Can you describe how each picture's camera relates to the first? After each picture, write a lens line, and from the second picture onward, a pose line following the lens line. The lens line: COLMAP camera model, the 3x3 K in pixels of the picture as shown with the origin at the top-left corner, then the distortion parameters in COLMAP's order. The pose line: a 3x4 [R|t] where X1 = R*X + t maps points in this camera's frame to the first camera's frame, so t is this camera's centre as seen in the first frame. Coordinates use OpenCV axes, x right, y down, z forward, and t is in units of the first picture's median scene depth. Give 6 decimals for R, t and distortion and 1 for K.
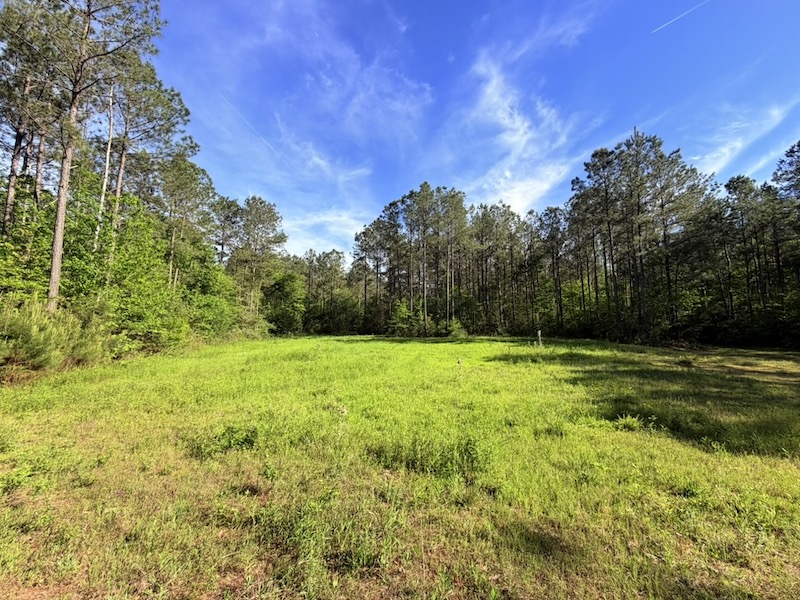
lens RADIAL K [[322.8, 0, 406.0], [0, 322.8, 305.9], [0, 0, 1]] dist [-0.001271, 0.000019]
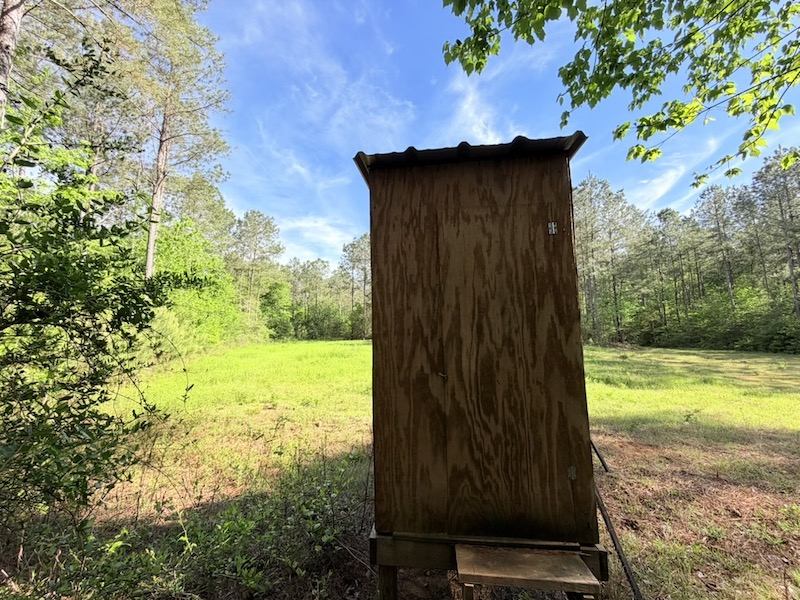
lens RADIAL K [[350.1, 0, 398.4], [0, 350.1, 325.1], [0, 0, 1]] dist [0.000335, 0.000121]
pose [[0.994894, 0.000467, 0.100928, -0.127928], [-0.004221, 0.999307, 0.036993, -0.005326], [-0.100841, -0.037230, 0.994206, -0.231896]]
